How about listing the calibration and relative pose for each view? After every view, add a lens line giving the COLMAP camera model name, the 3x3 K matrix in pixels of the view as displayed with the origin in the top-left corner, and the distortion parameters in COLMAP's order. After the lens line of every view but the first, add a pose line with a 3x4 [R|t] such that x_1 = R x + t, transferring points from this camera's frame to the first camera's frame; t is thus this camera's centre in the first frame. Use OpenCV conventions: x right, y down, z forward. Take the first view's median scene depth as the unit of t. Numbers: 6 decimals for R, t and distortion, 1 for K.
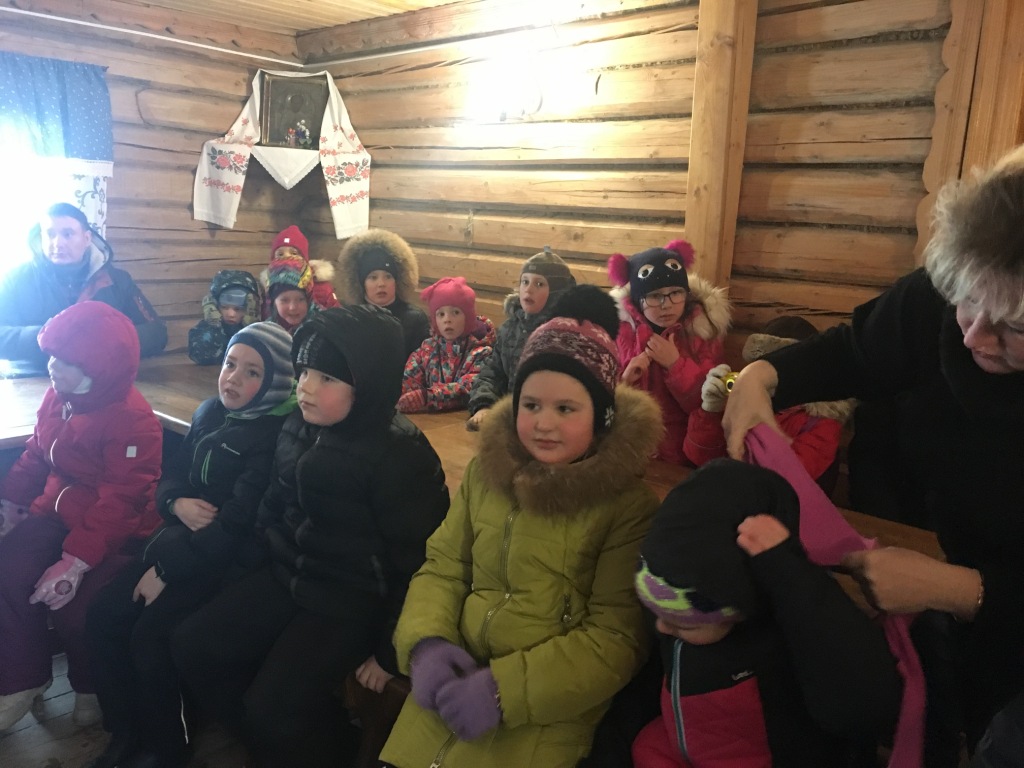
lens RADIAL K [[873.9, 0, 511.3], [0, 873.9, 385.2], [0, 0, 1]] dist [0.087386, -0.119915]
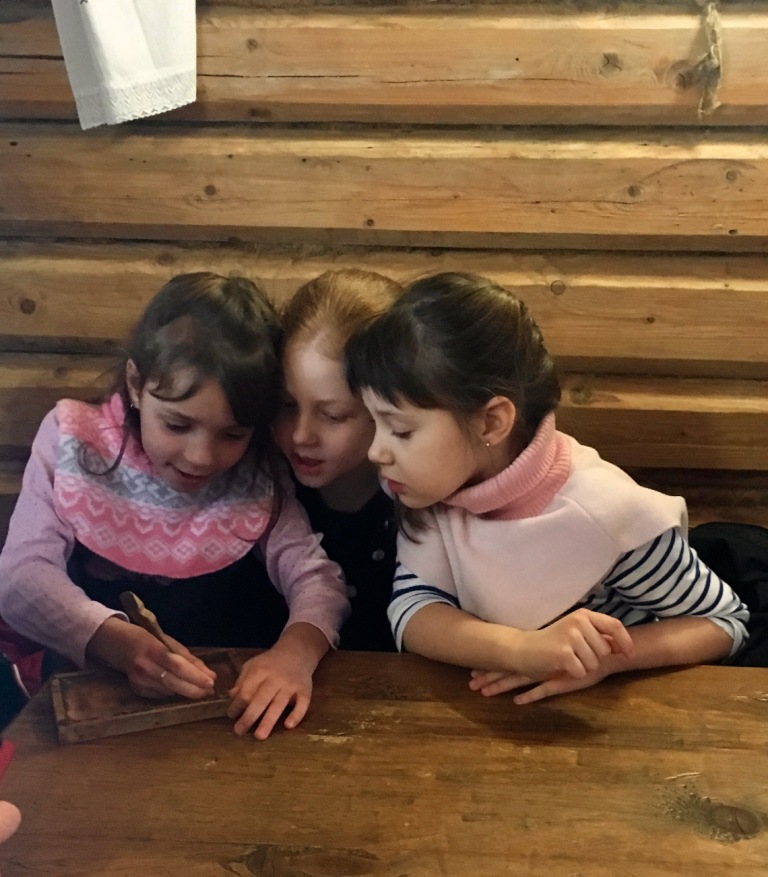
lens RADIAL K [[1157.7, 0, 428.1], [0, 1157.7, 446.5], [0, 0, 1]] dist [0.068063, 0.000000]
pose [[0.790255, -0.191992, 0.581925, -0.437929], [0.146512, 0.981306, 0.124793, -0.123050], [-0.595005, -0.013360, 0.803611, 0.804781]]
